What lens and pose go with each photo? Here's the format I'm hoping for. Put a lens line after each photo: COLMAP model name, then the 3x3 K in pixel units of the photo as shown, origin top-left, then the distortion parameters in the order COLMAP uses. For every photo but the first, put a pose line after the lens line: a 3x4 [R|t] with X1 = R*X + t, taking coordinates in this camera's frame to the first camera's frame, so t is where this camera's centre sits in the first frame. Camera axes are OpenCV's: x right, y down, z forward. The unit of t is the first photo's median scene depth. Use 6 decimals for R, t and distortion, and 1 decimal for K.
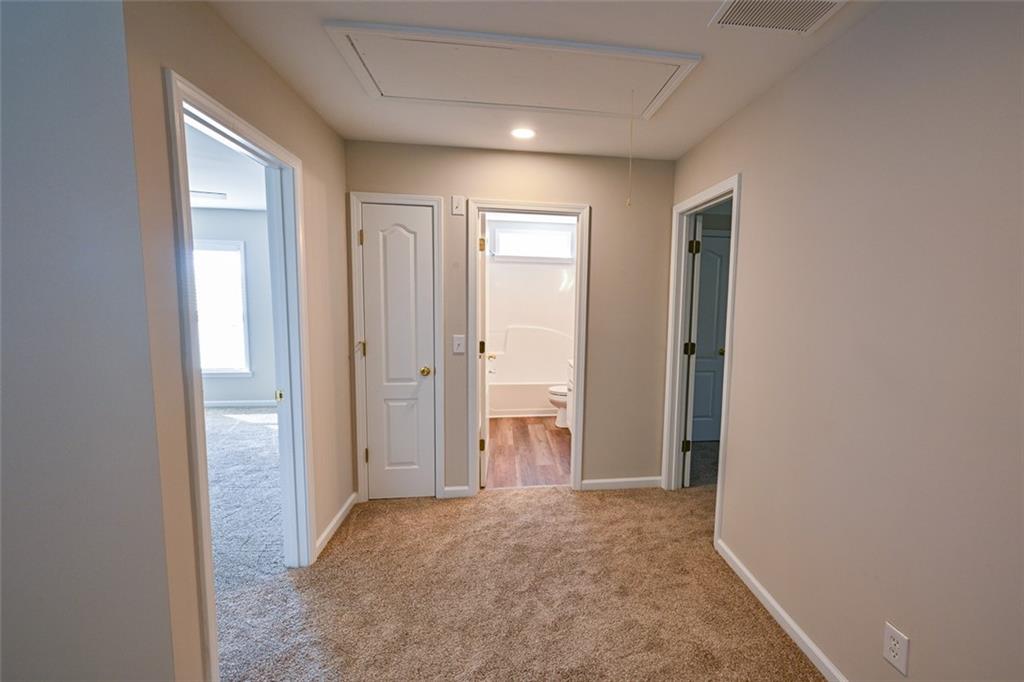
lens RADIAL K [[475.3, 0, 512.9], [0, 475.3, 344.8], [0, 0, 1]] dist [-0.000786, 0.000218]
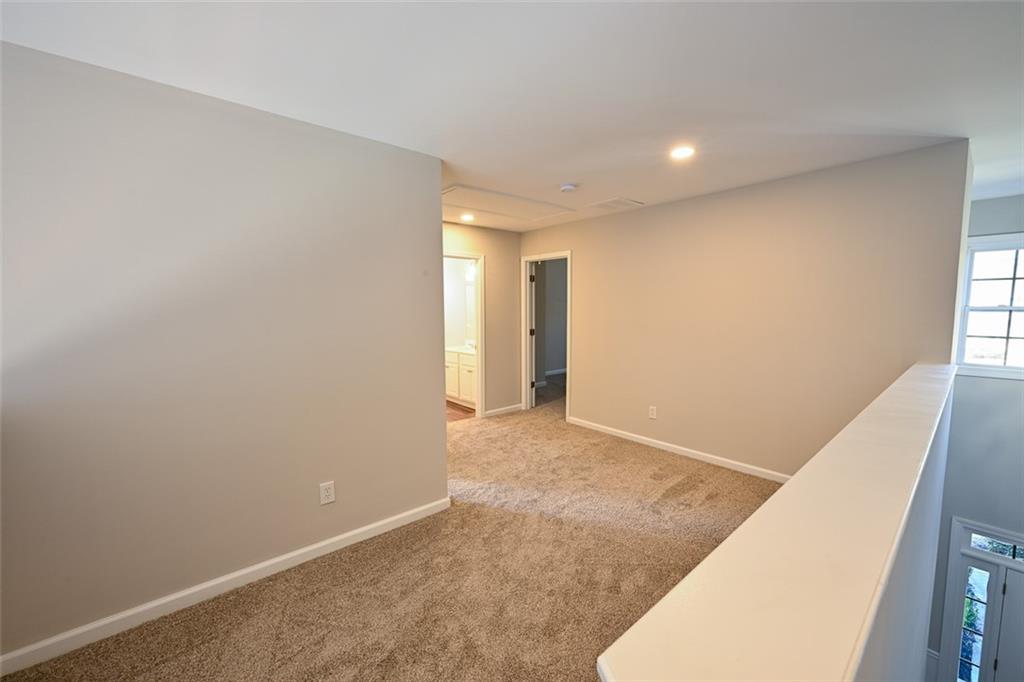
lens RADIAL K [[407.2, 0, 515.3], [0, 407.2, 342.7], [0, 0, 1]] dist [-0.000718, -0.000051]
pose [[0.841230, -0.067218, 0.536482, -0.654632], [0.073621, 0.997241, 0.009508, 0.034010], [-0.535641, 0.031498, 0.843858, -0.385505]]
